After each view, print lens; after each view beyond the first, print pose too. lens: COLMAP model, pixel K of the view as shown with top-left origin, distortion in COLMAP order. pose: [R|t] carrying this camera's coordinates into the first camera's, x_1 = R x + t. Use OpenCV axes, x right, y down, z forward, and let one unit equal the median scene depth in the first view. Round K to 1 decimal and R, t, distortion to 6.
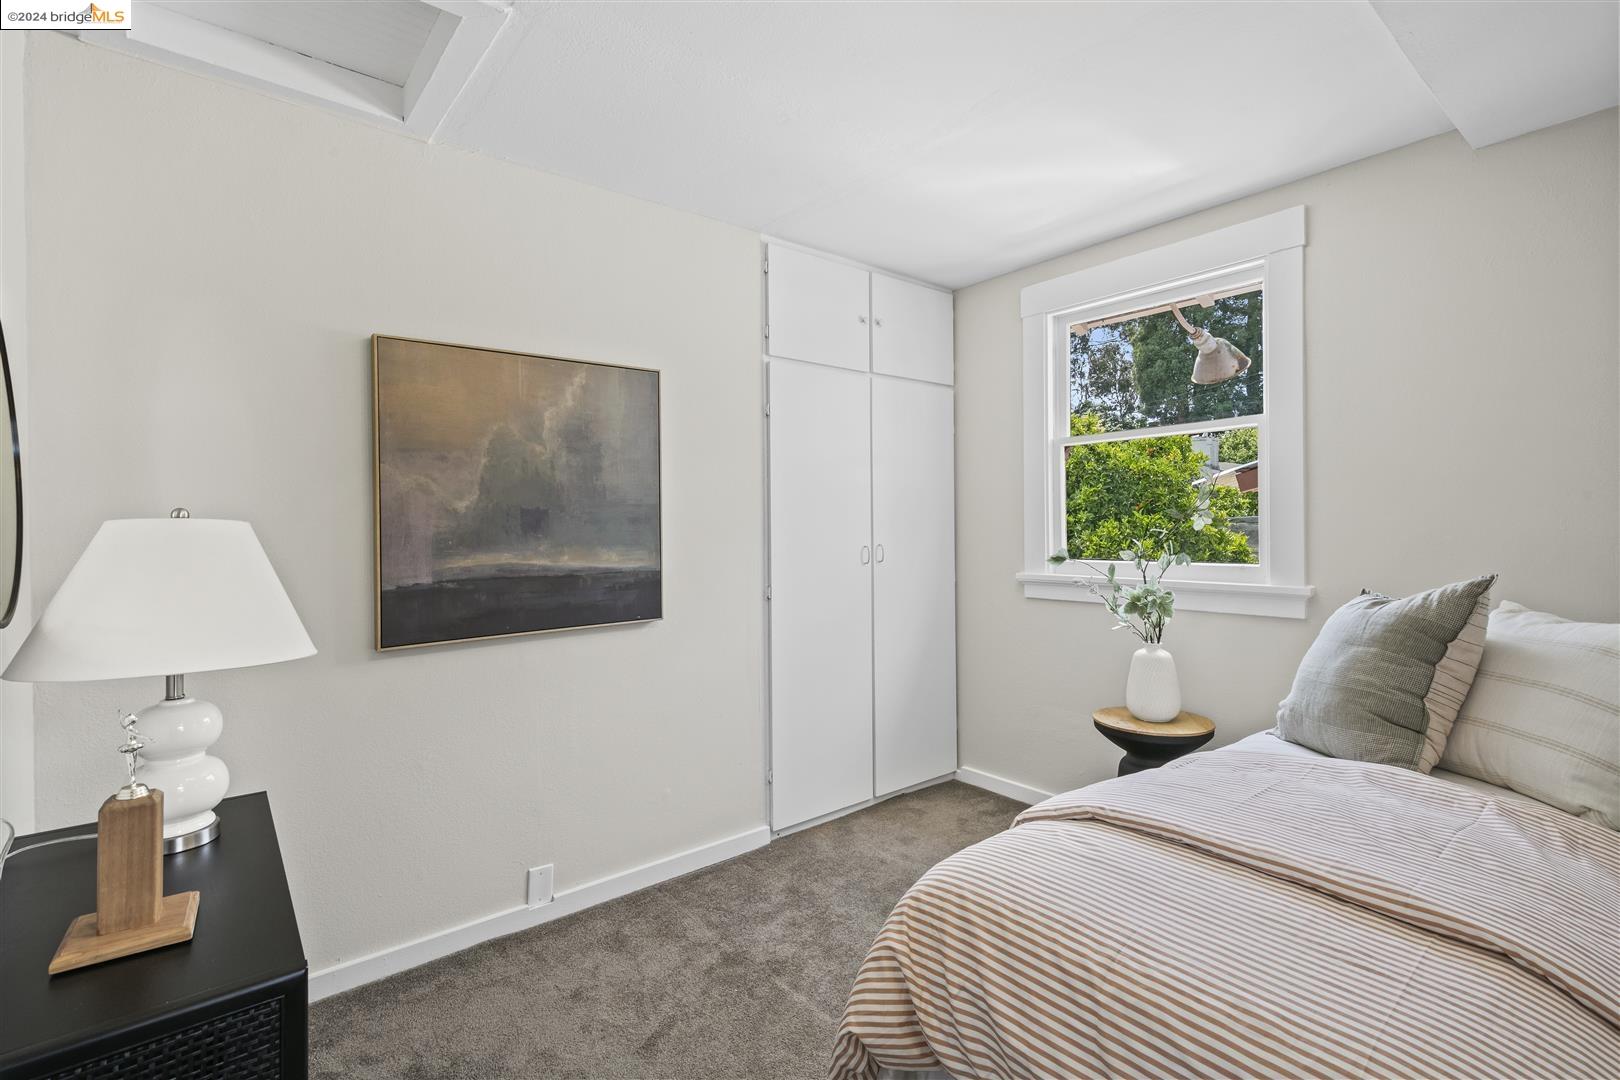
lens RADIAL K [[742.1, 0, 811.7], [0, 742.1, 534.2], [0, 0, 1]] dist [0.006018, -0.000116]
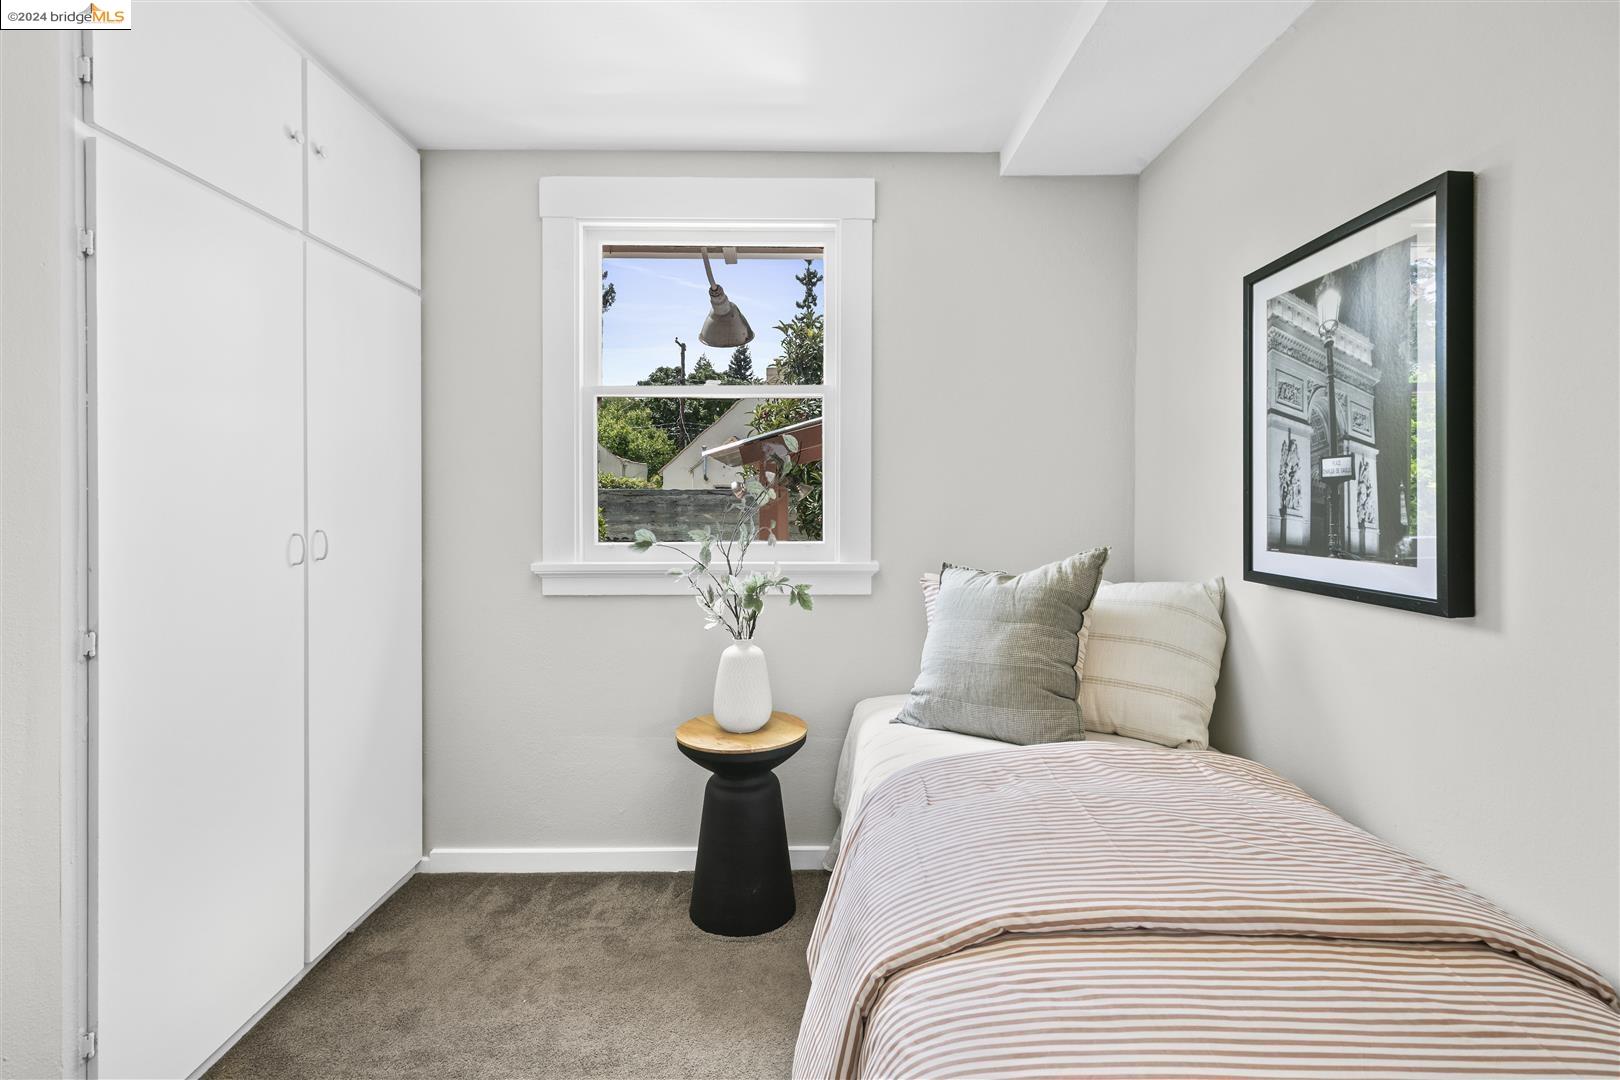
lens RADIAL K [[742.1, 0, 809.6], [0, 742.1, 502.4], [0, 0, 1]] dist [0.006018, -0.000116]
pose [[0.628045, 0.001041, 0.778177, -0.154226], [0.001365, 0.999996, -0.002440, -0.007179], [-0.778176, 0.002595, 0.628041, 0.411750]]
